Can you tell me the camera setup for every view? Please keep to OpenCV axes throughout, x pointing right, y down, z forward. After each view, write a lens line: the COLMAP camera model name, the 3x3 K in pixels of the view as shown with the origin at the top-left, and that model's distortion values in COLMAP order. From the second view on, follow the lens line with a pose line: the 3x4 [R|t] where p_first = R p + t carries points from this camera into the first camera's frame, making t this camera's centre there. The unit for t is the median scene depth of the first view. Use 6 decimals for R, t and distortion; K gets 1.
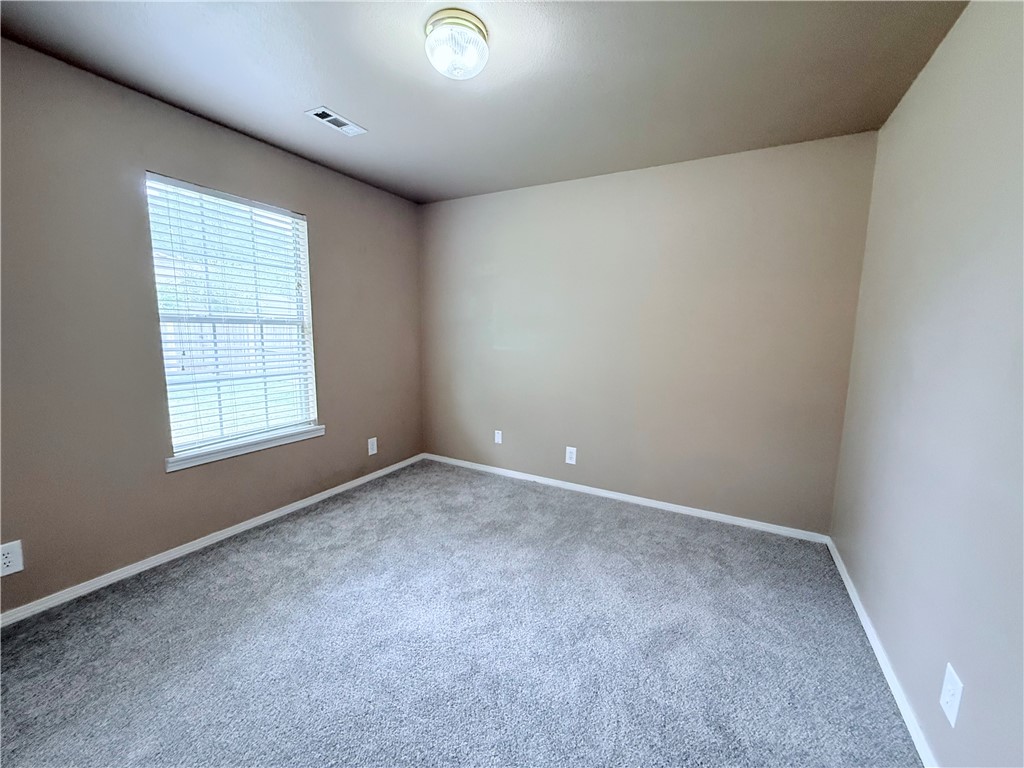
lens RADIAL K [[409.1, 0, 513.2], [0, 409.1, 387.8], [0, 0, 1]] dist [0.000399, 0.000004]
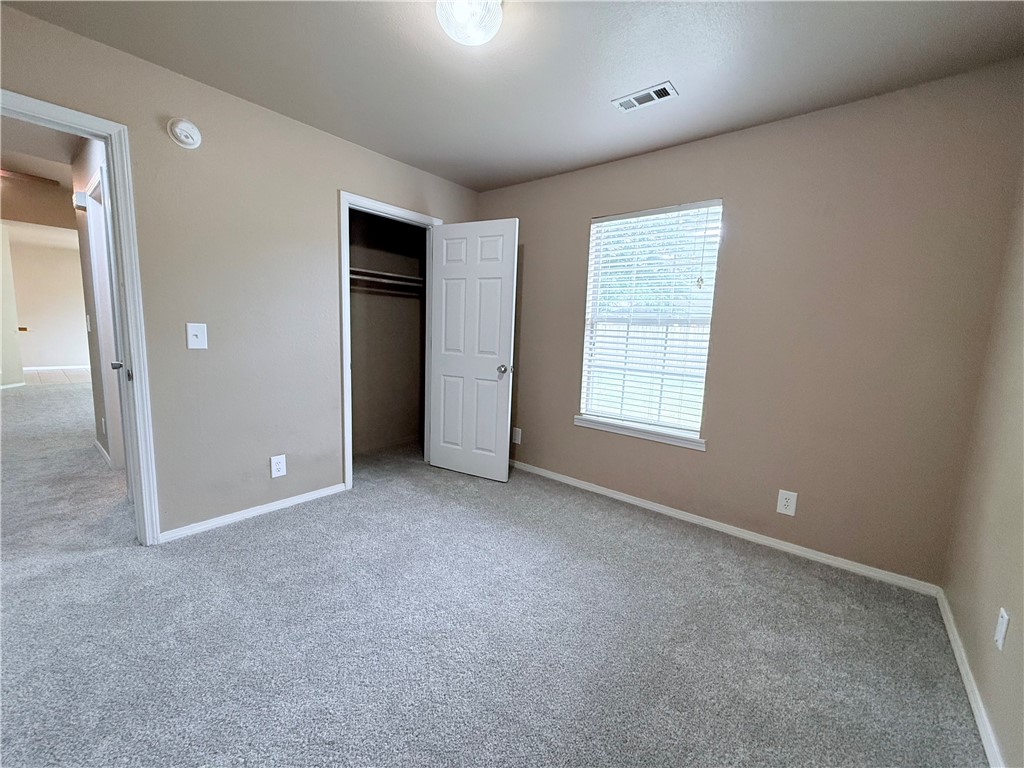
lens RADIAL K [[414.2, 0, 512.0], [0, 414.2, 384.0], [0, 0, 1]] dist [-0.001856, 0.000034]
pose [[-0.192132, 0.118857, -0.974145, 0.509002], [-0.165510, 0.974495, 0.151544, -0.099680], [0.967312, 0.190347, -0.167559, 0.828527]]
